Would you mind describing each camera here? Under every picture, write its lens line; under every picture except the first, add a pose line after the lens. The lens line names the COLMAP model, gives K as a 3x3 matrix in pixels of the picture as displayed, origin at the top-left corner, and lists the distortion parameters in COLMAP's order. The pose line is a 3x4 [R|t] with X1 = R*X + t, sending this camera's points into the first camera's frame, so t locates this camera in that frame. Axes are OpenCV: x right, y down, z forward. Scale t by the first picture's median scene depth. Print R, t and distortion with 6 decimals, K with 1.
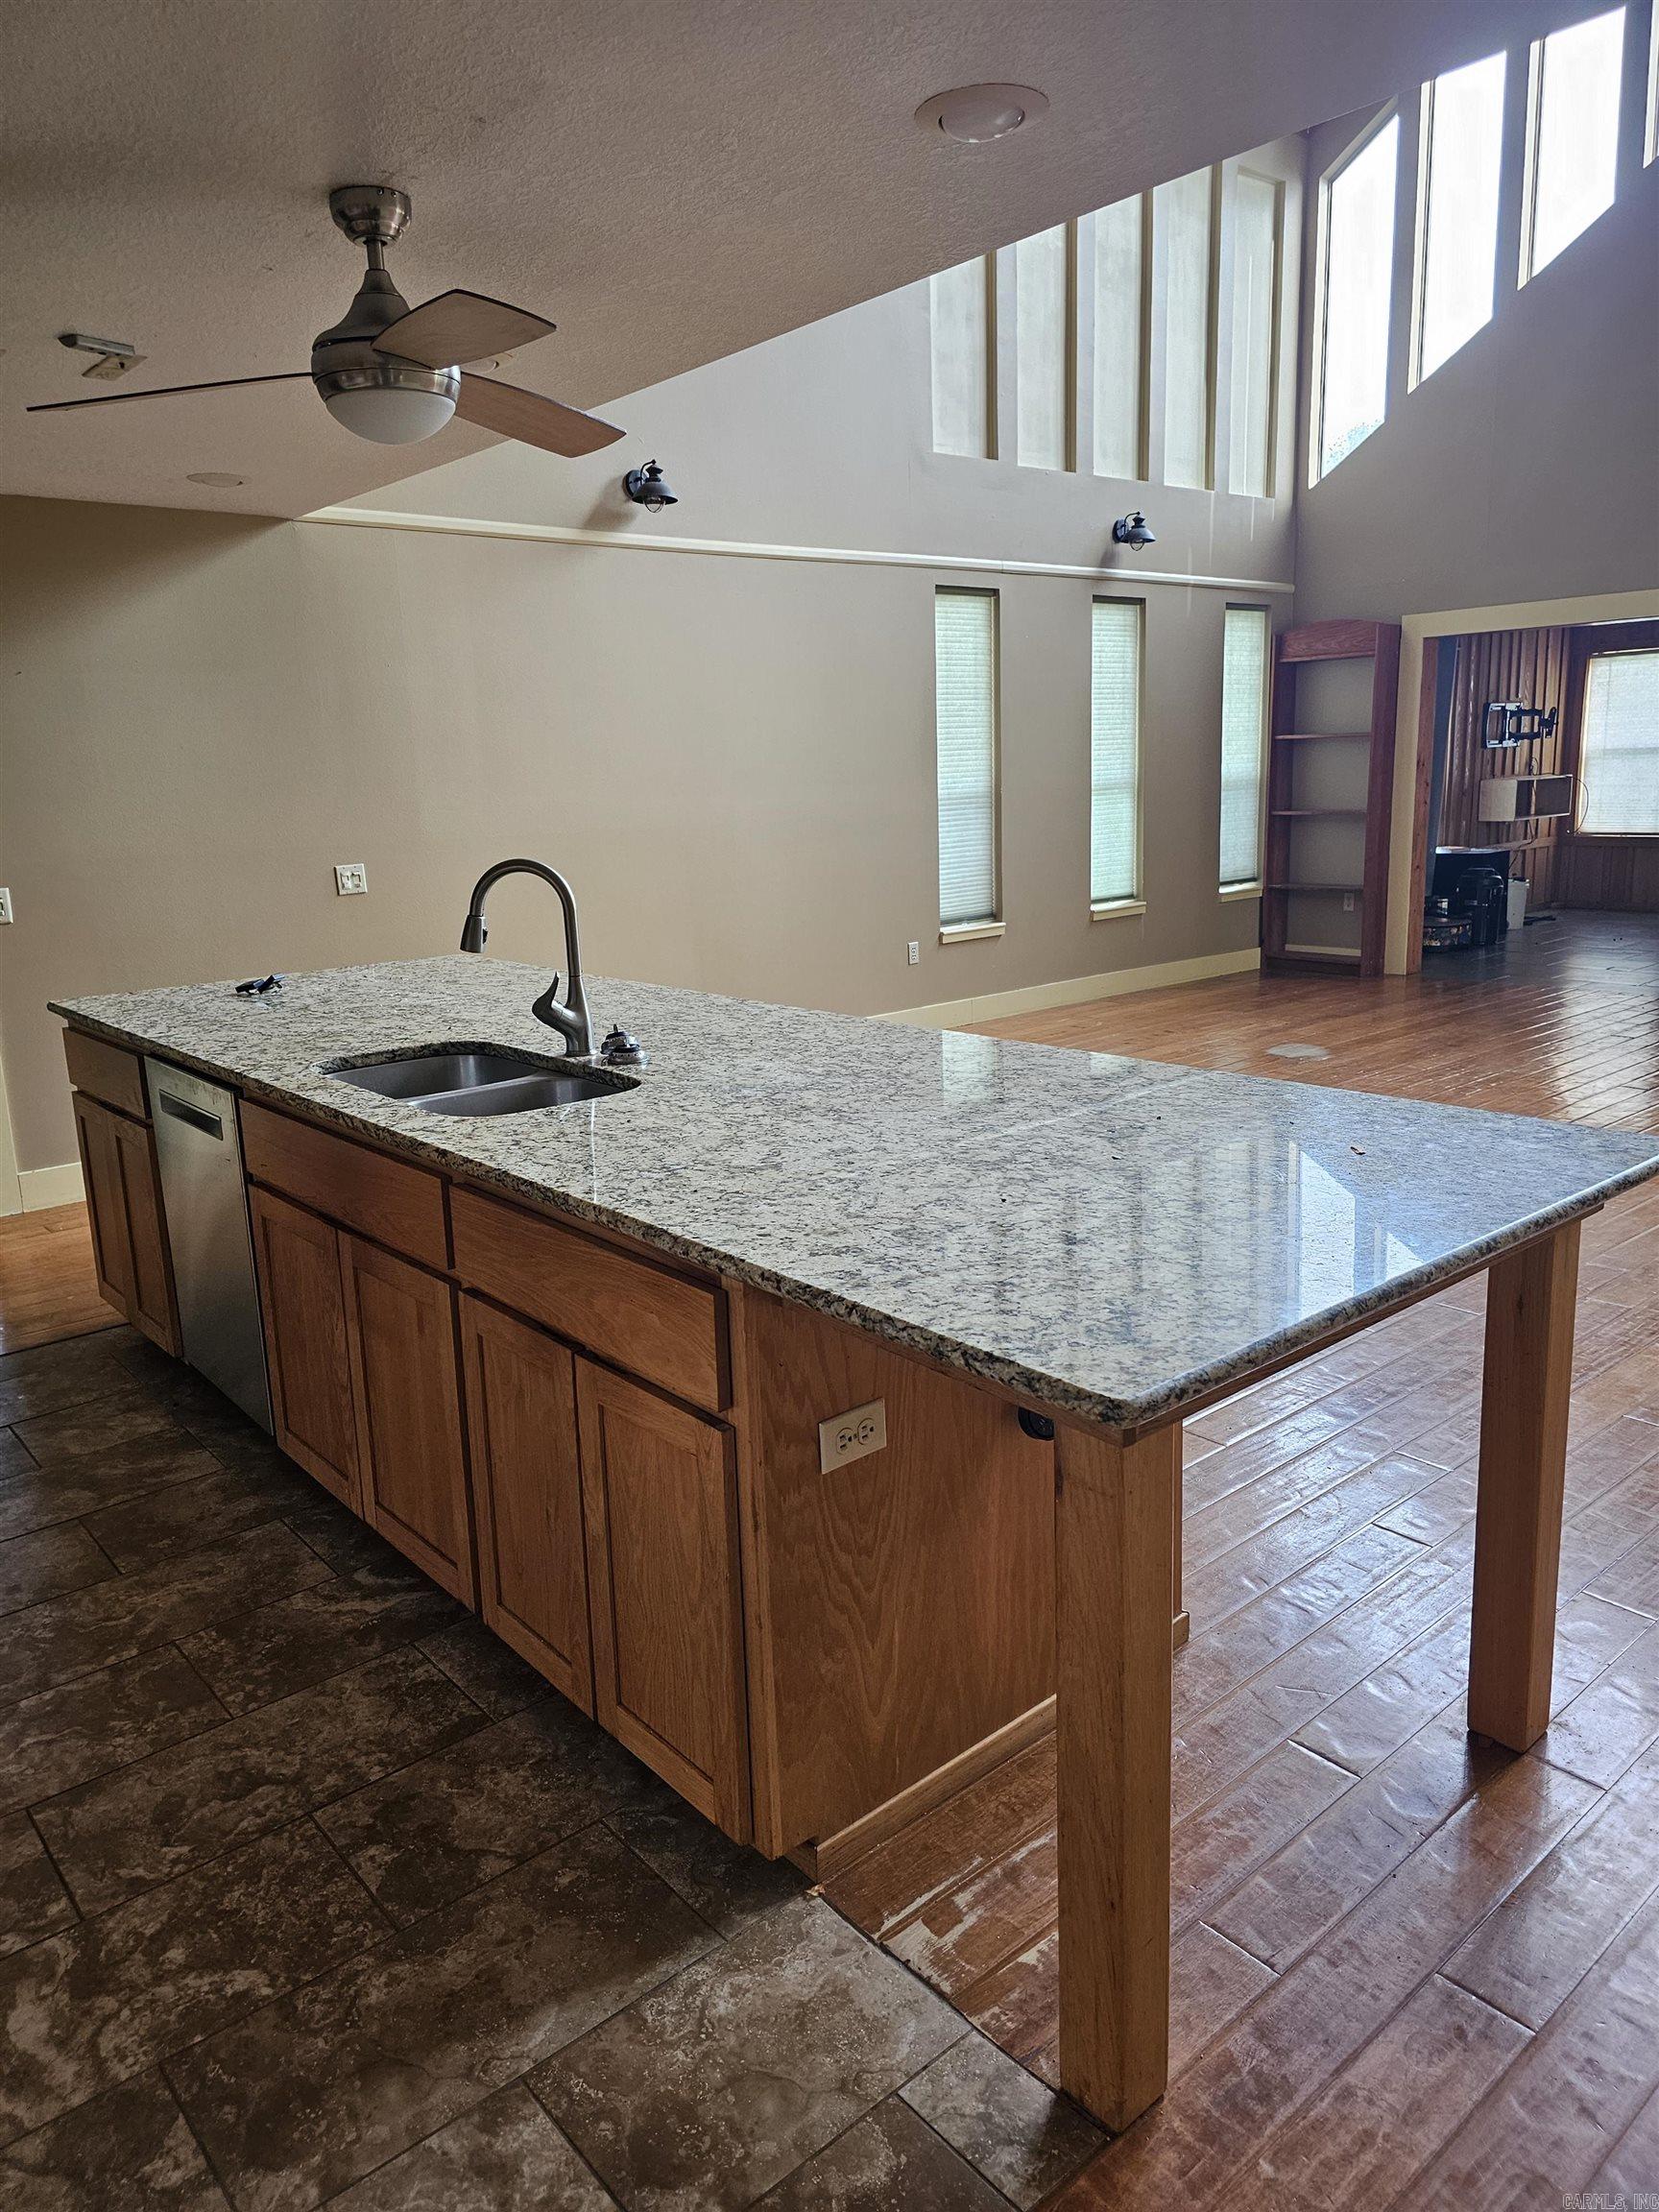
lens RADIAL K [[1483.4, 0, 822.8], [0, 1483.4, 1090.5], [0, 0, 1]] dist [0.034458, -0.017973]
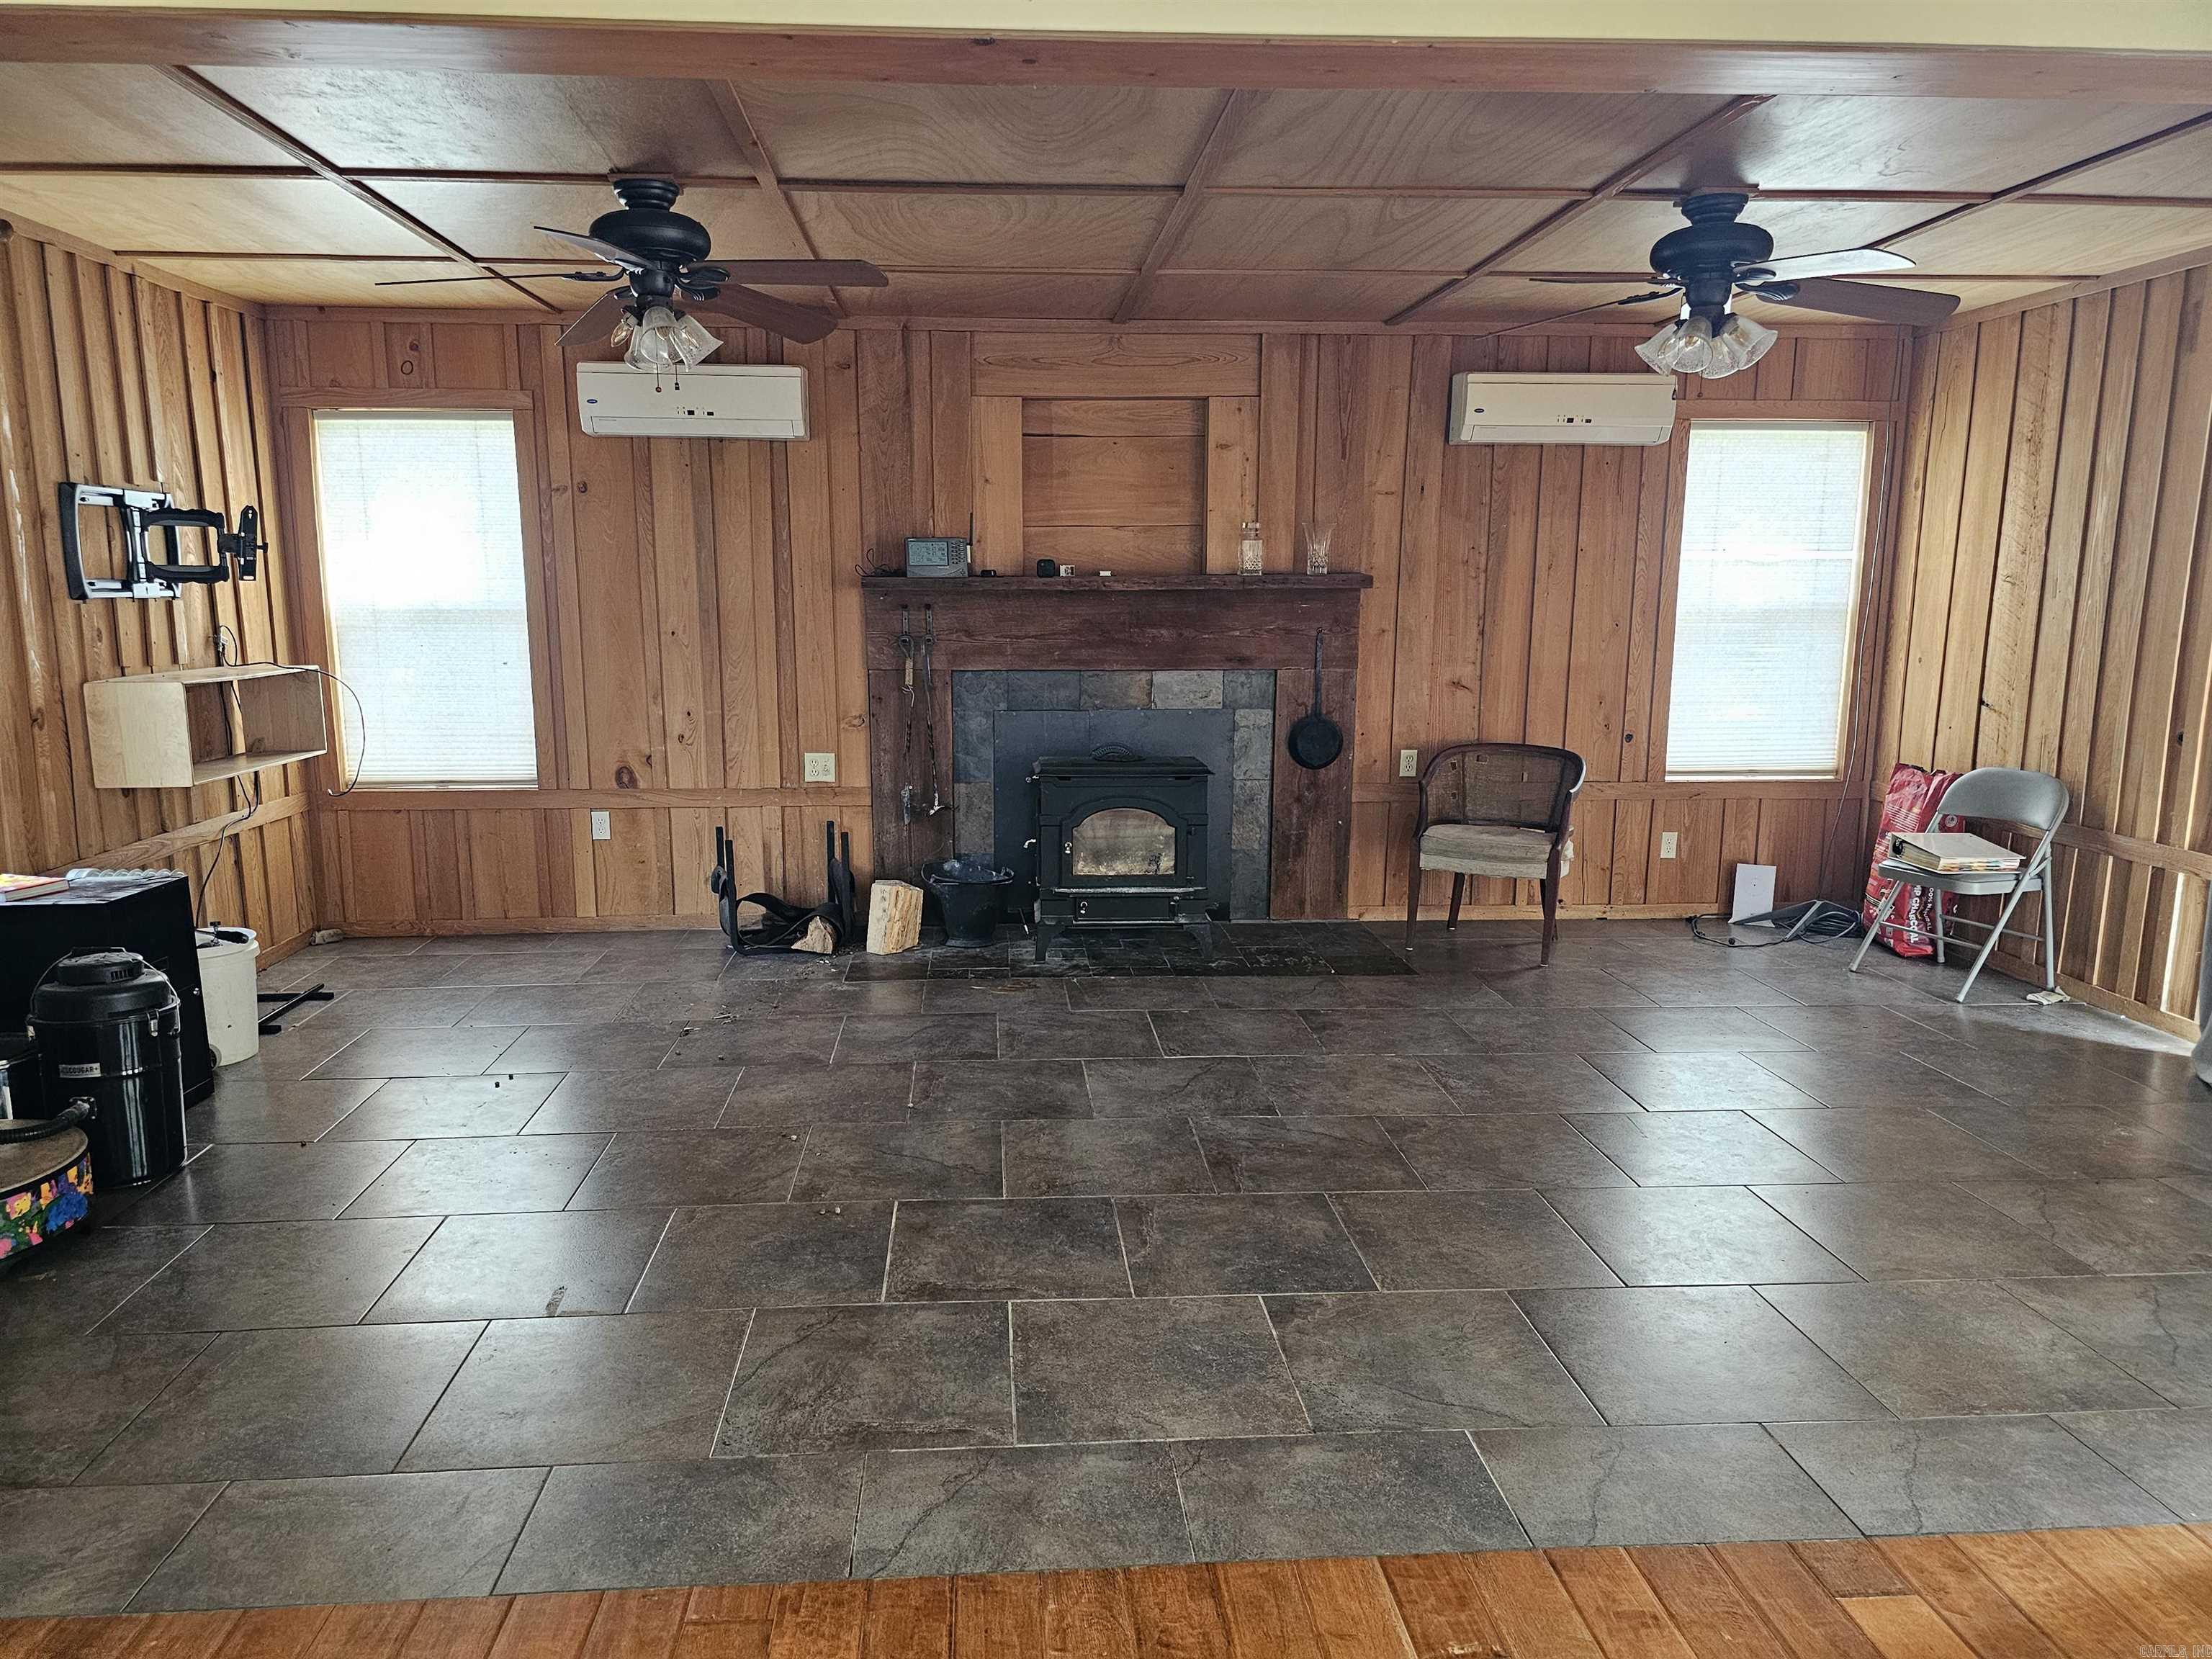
lens RADIAL K [[1483.4, 0, 1051.2], [0, 1483.4, 852.8], [0, 0, 1]] dist [0.034458, -0.017973]
pose [[0.604318, -0.101474, 0.790255, 0.286486], [0.144173, 0.989410, 0.016796, -0.137380], [-0.783590, 0.103783, 0.612548, 0.584920]]
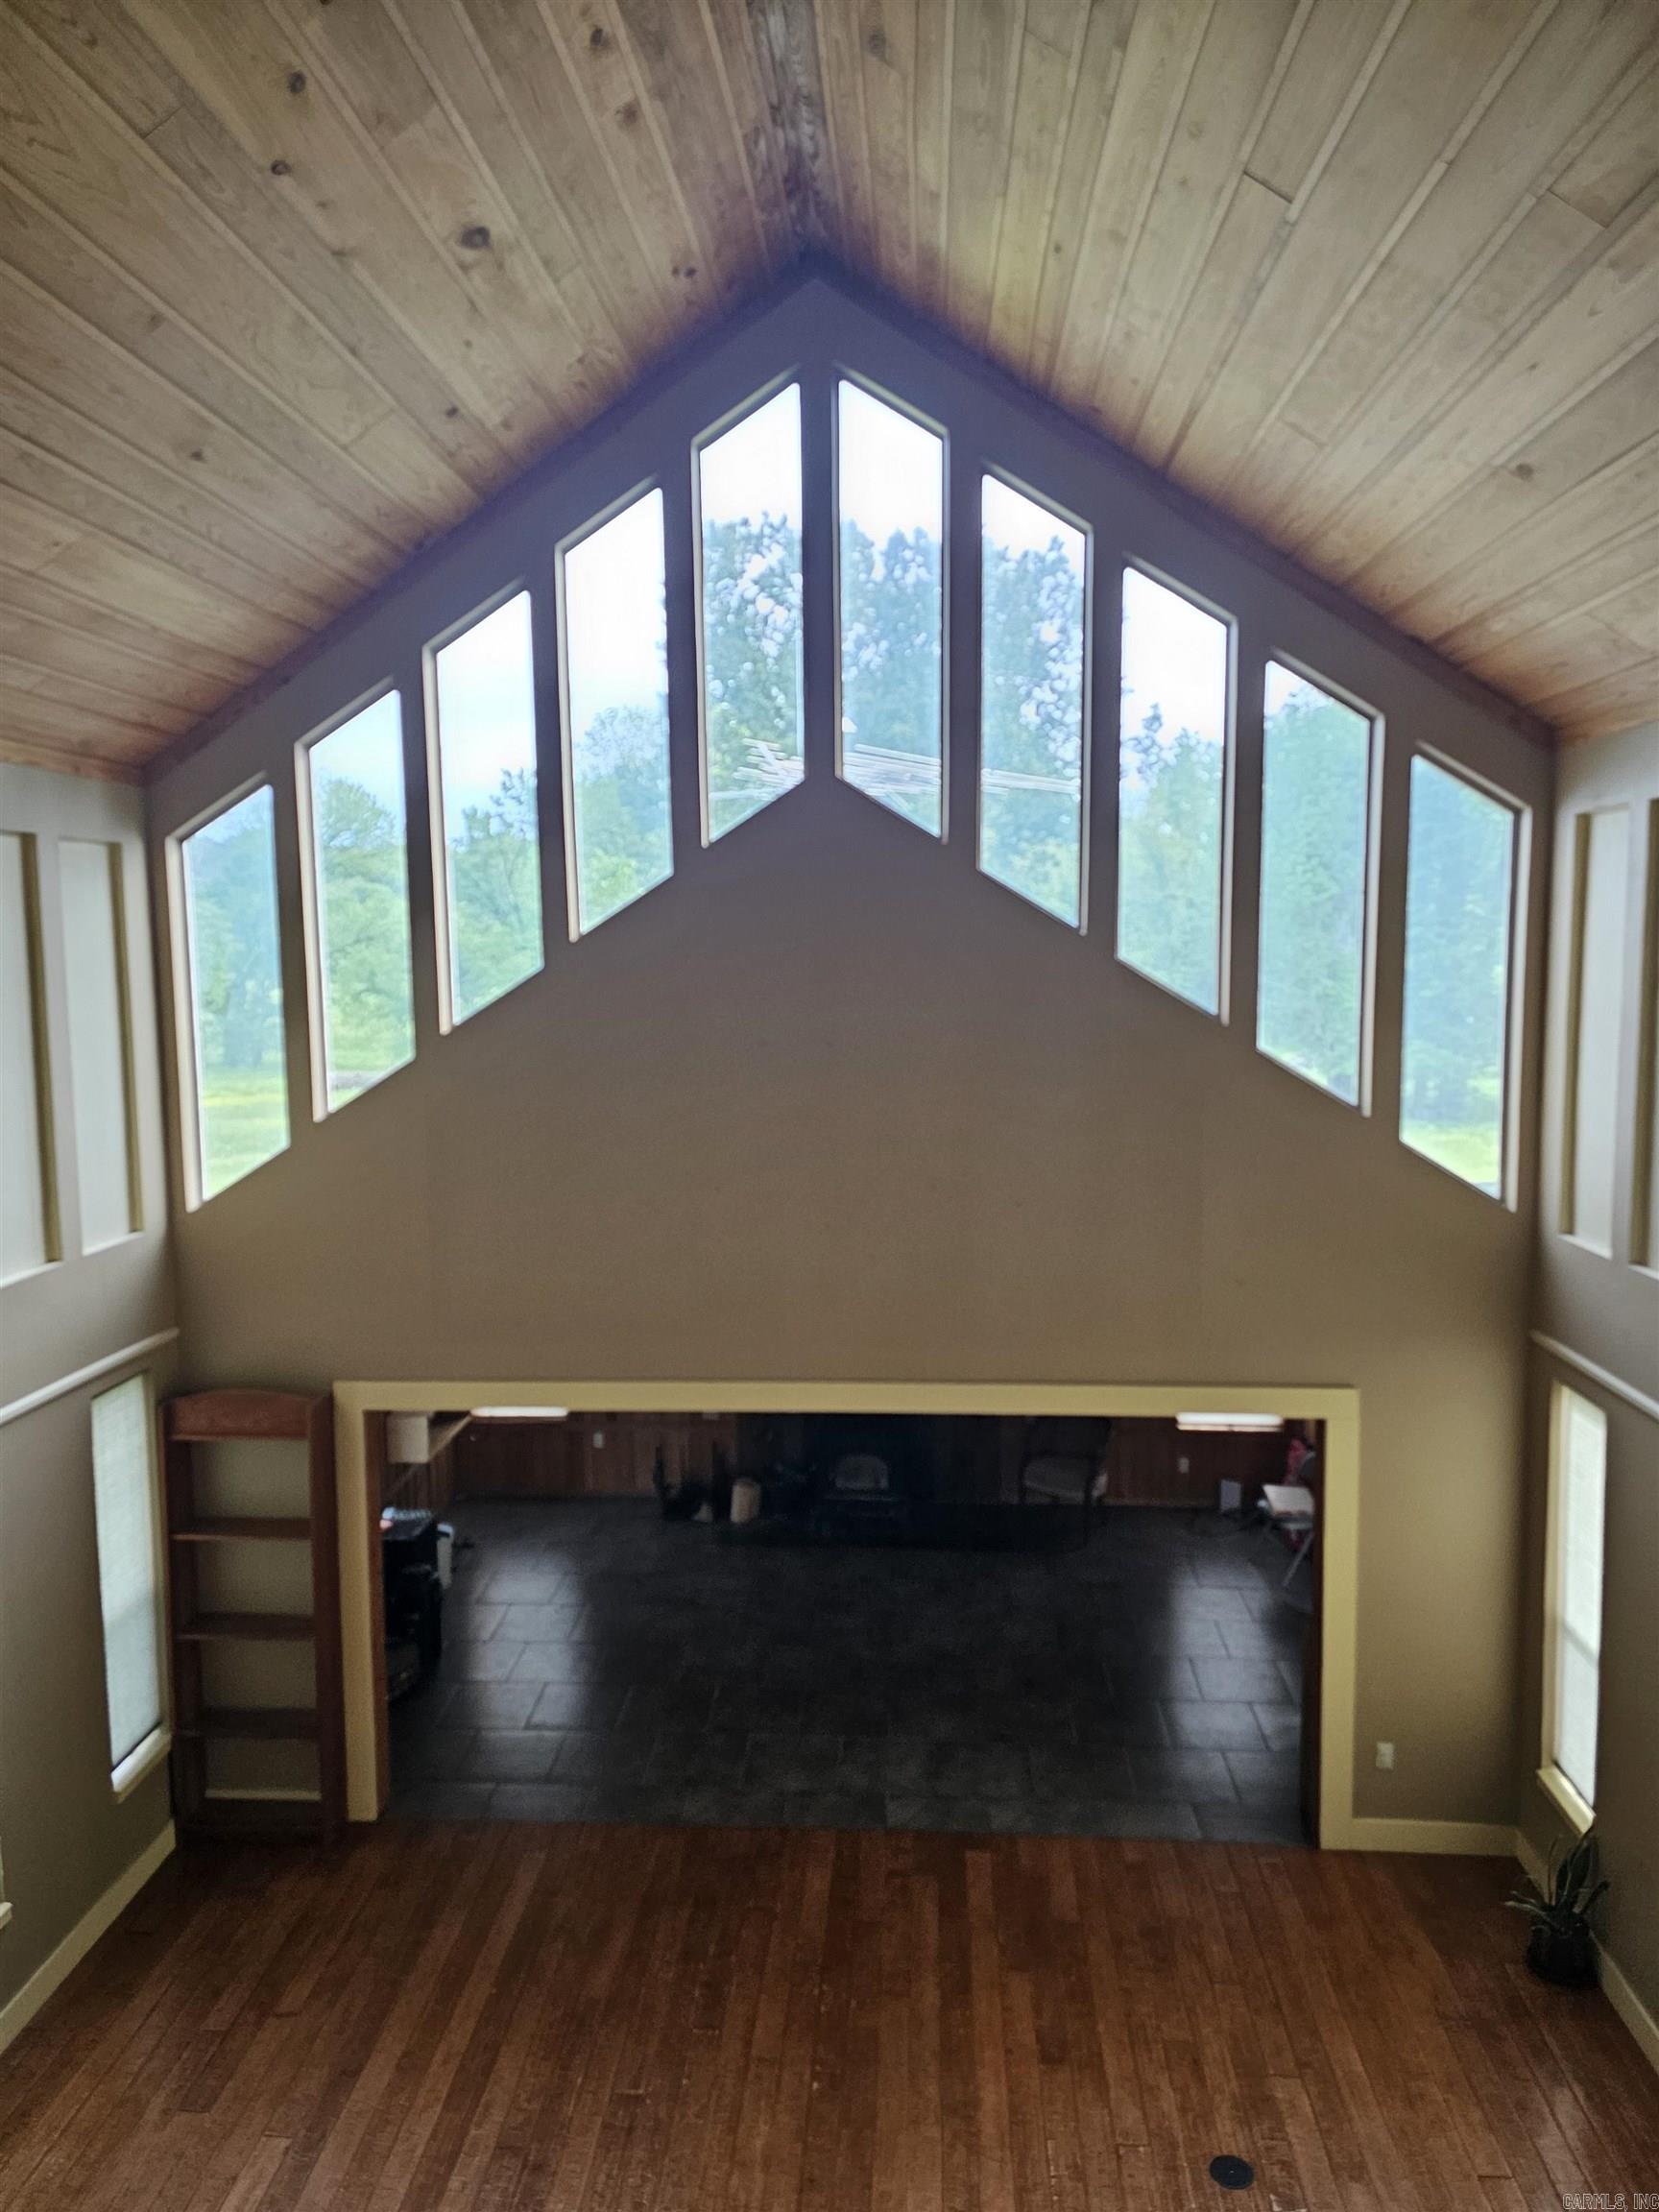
lens RADIAL K [[1483.4, 0, 797.9], [0, 1483.4, 1076.3], [0, 0, 1]] dist [0.034458, -0.017973]
pose [[0.709201, -0.044281, 0.703614, 0.013231], [0.133385, 0.988428, -0.072240, -0.309050], [-0.692273, 0.145084, 0.706901, 0.200636]]
